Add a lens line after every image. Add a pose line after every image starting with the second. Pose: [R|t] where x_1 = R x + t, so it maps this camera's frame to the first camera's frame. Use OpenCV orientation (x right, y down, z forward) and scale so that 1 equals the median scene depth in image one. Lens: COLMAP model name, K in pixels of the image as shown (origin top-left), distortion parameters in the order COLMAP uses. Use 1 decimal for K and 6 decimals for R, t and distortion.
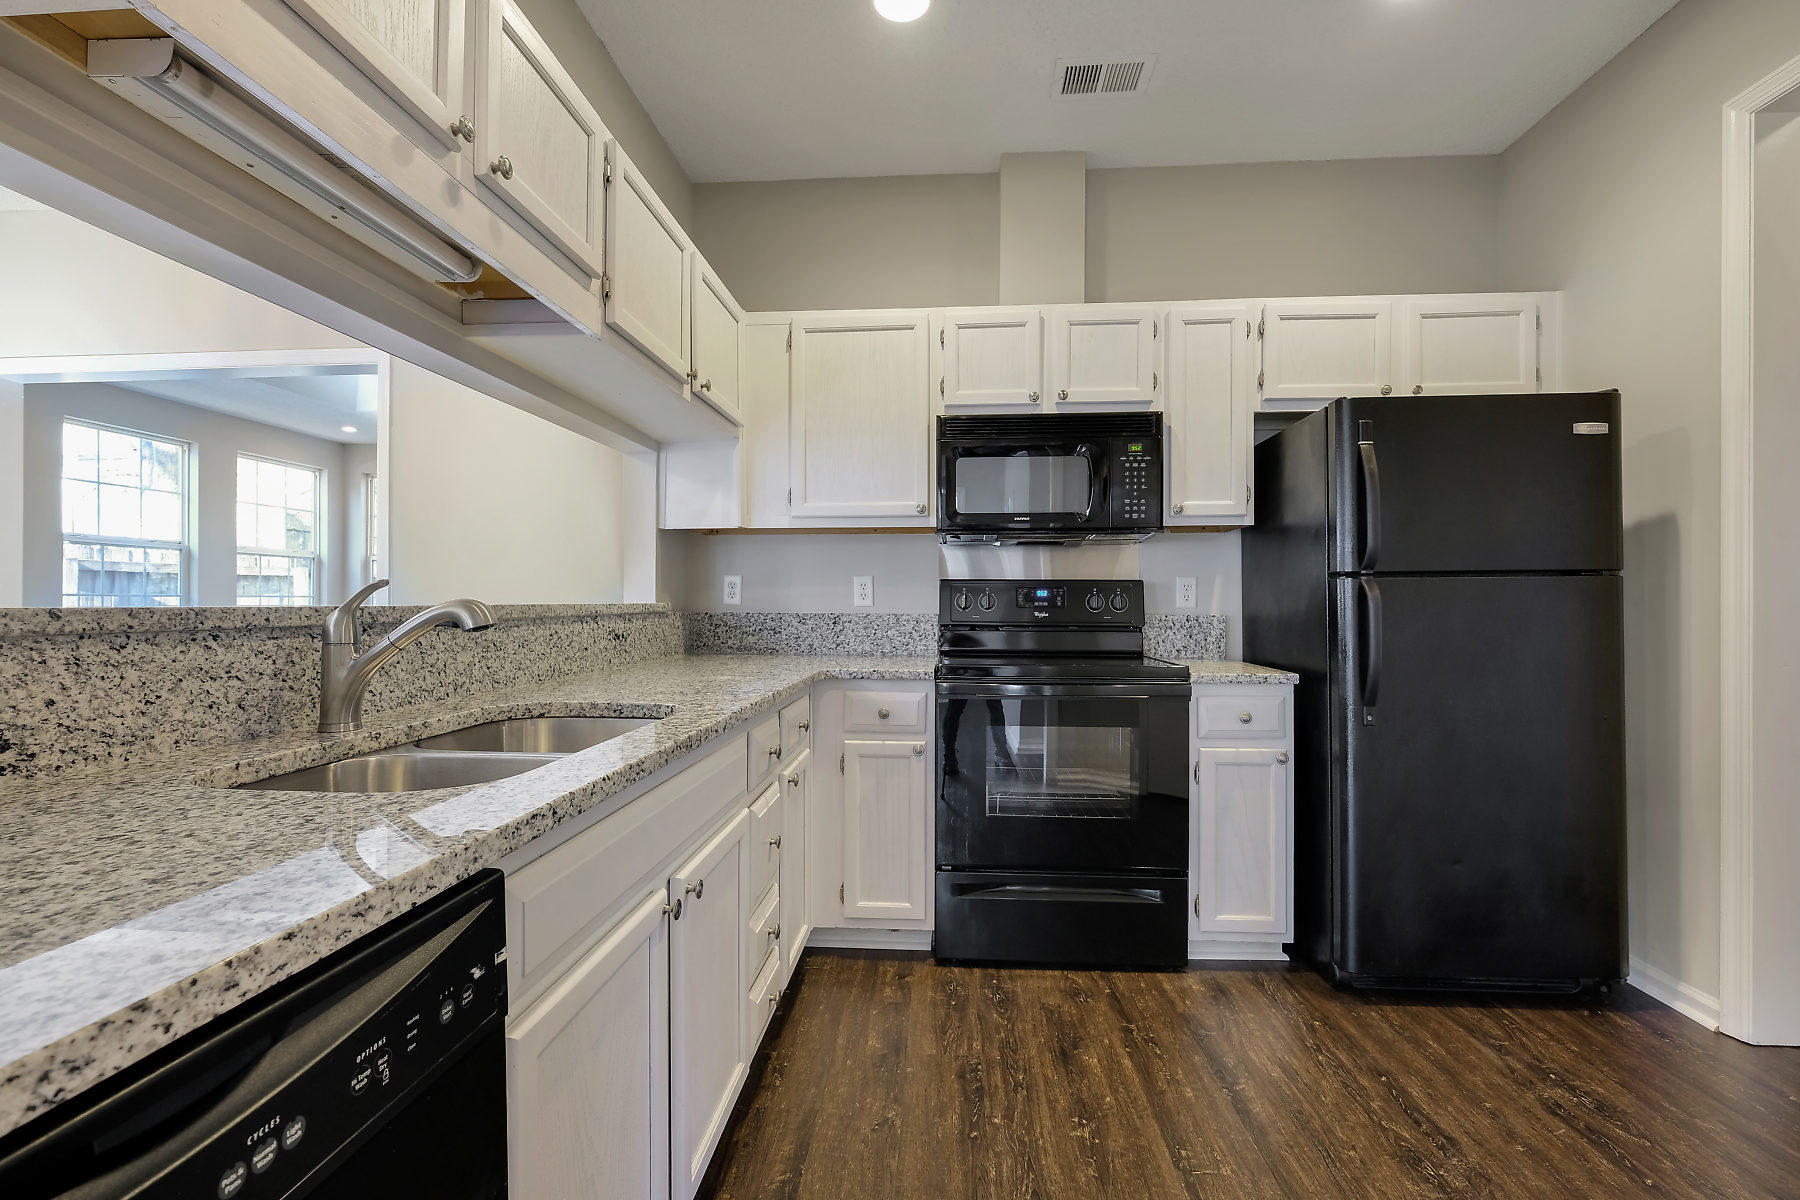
lens RADIAL K [[795.6, 0, 900.0], [0, 795.6, 600.0], [0, 0, 1]] dist [-0.008382, -0.000440]
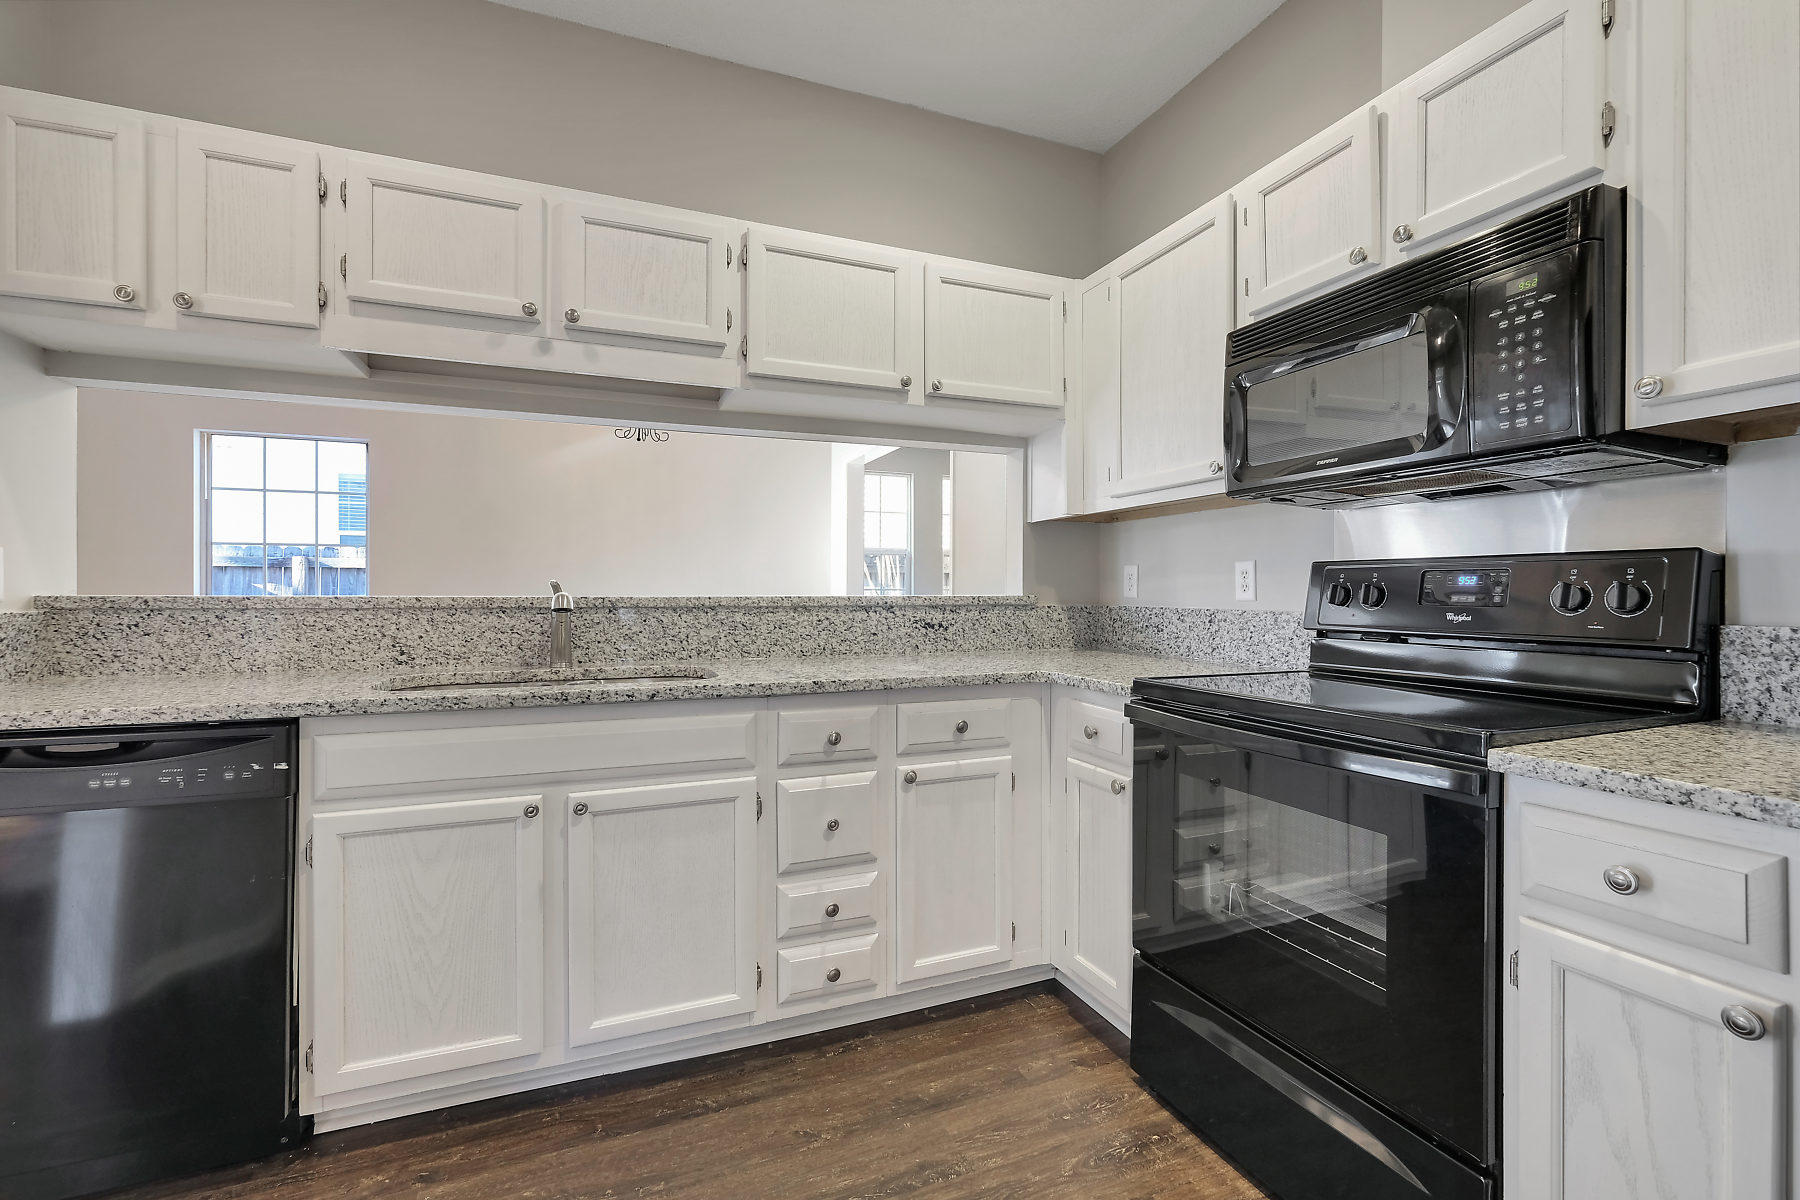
lens RADIAL K [[771.5, 0, 870.3], [0, 771.5, 594.3], [0, 0, 1]] dist [-0.009311, -0.000038]
pose [[0.433132, 0.001726, -0.901329, 0.551043], [0.000756, 0.999997, 0.002278, -0.000212], [0.901330, -0.001668, 0.433129, 0.428425]]
